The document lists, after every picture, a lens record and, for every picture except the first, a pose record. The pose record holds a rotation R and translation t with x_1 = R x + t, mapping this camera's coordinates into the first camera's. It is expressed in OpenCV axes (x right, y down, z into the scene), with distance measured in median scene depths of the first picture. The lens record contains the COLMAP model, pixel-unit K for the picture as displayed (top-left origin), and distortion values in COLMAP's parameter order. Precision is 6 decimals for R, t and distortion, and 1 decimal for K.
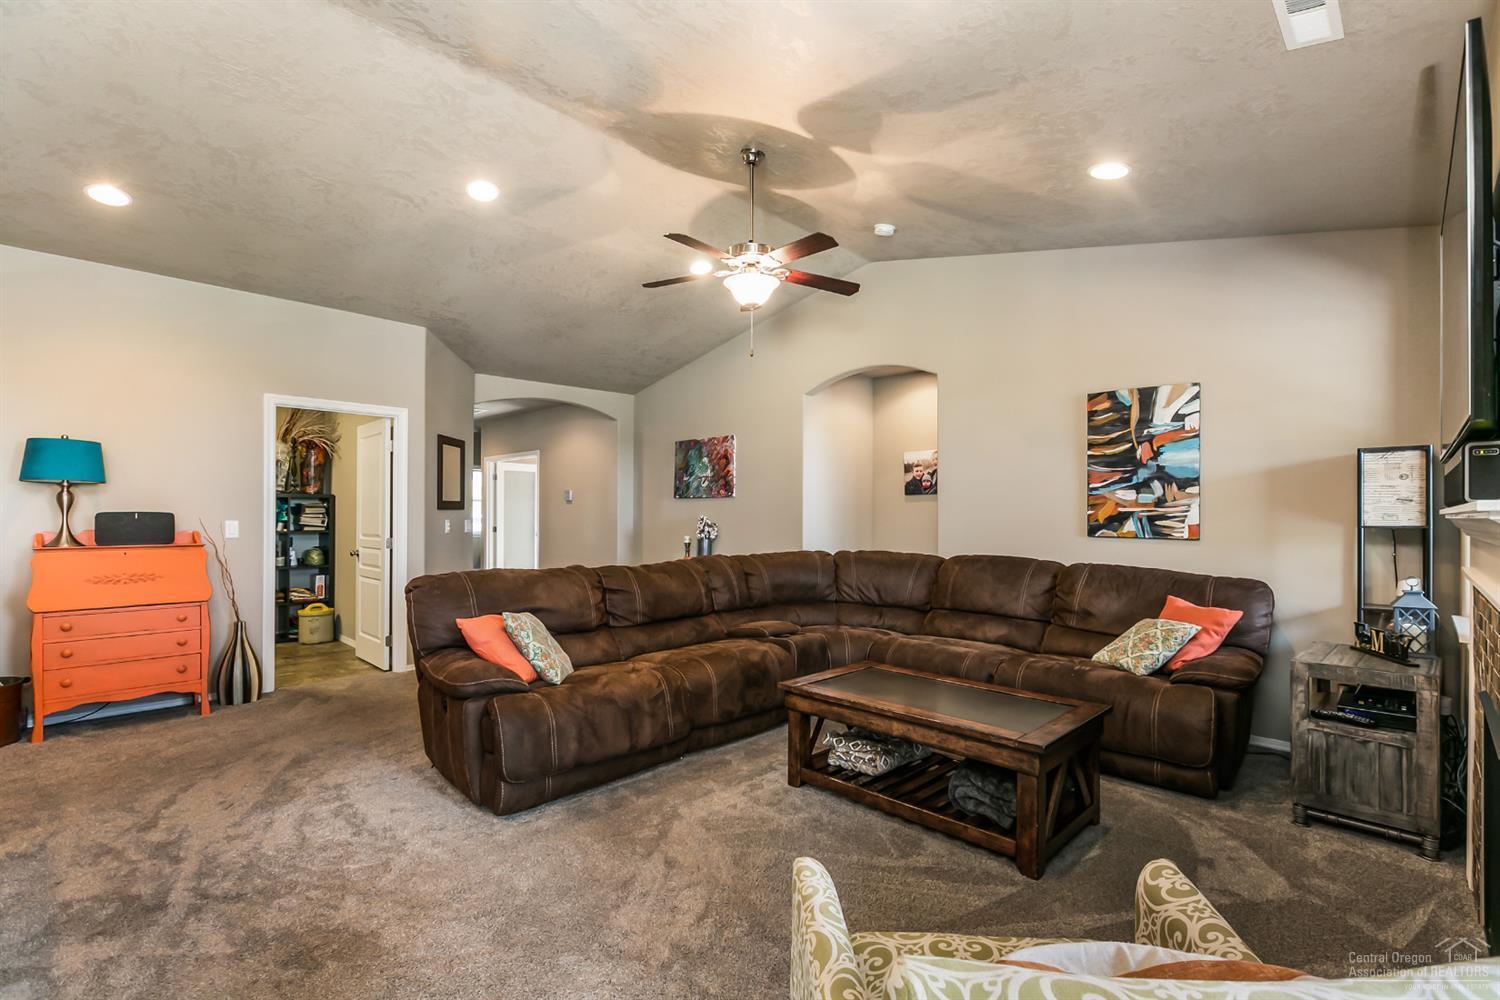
lens RADIAL K [[671.3, 0, 745.8], [0, 671.3, 515.7], [0, 0, 1]] dist [0.000385, 0.002499]
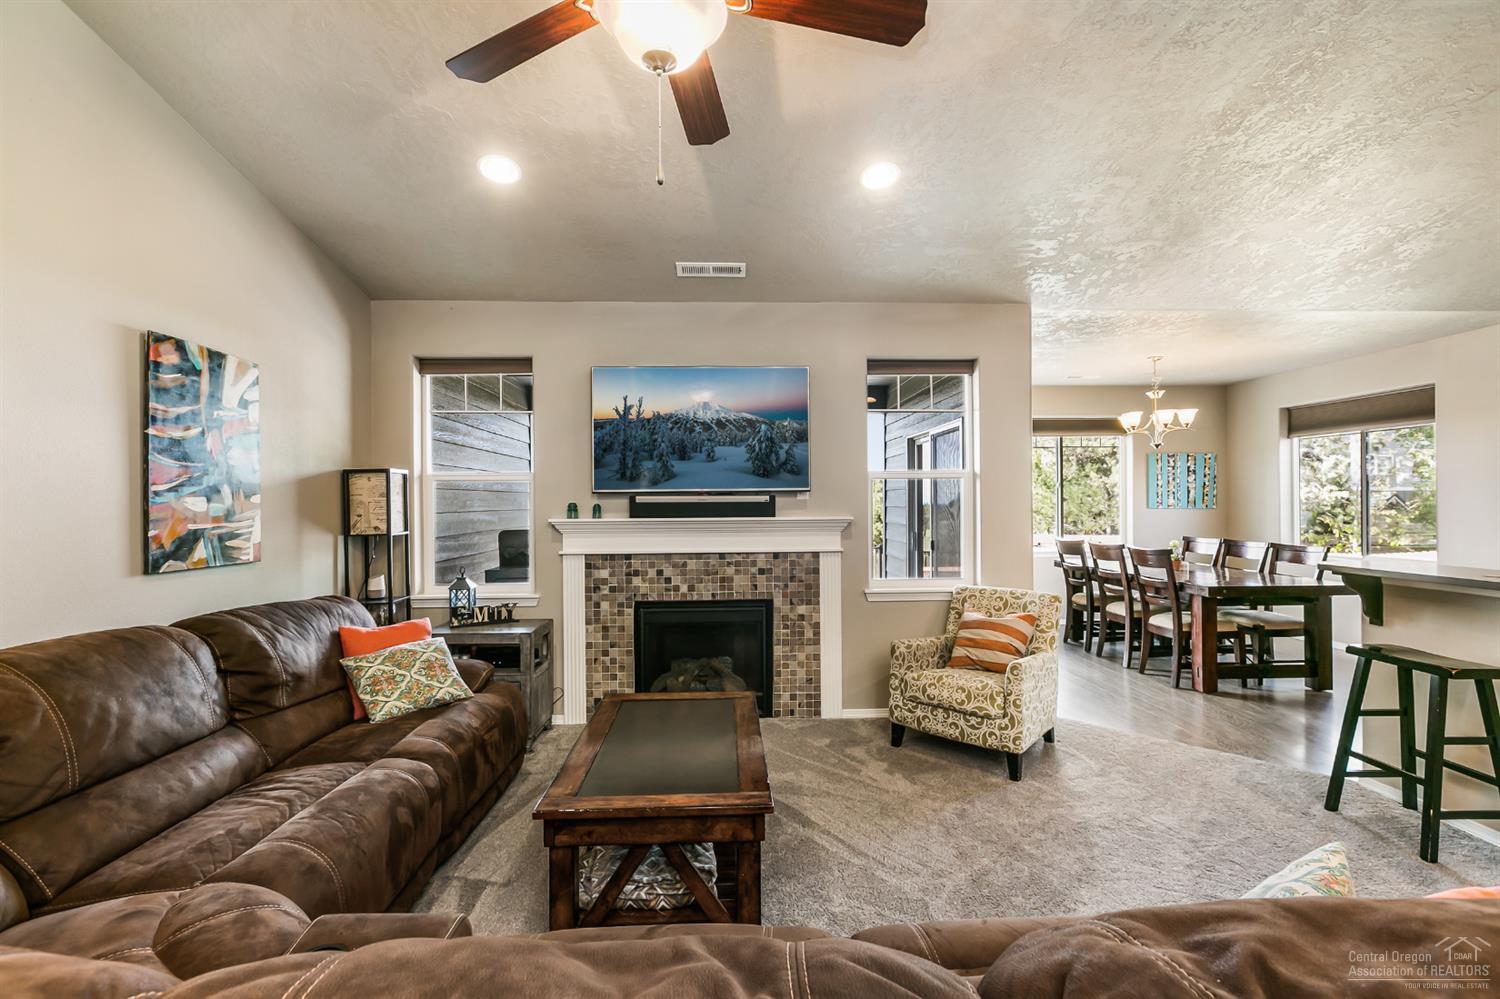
lens RADIAL K [[671.3, 0, 752.3], [0, 671.3, 506.1], [0, 0, 1]] dist [0.000385, 0.002499]
pose [[-0.726173, -0.003830, 0.687502, -0.283992], [0.004896, 0.999930, 0.010742, -0.033639], [-0.687495, 0.011166, -0.726103, 1.105615]]
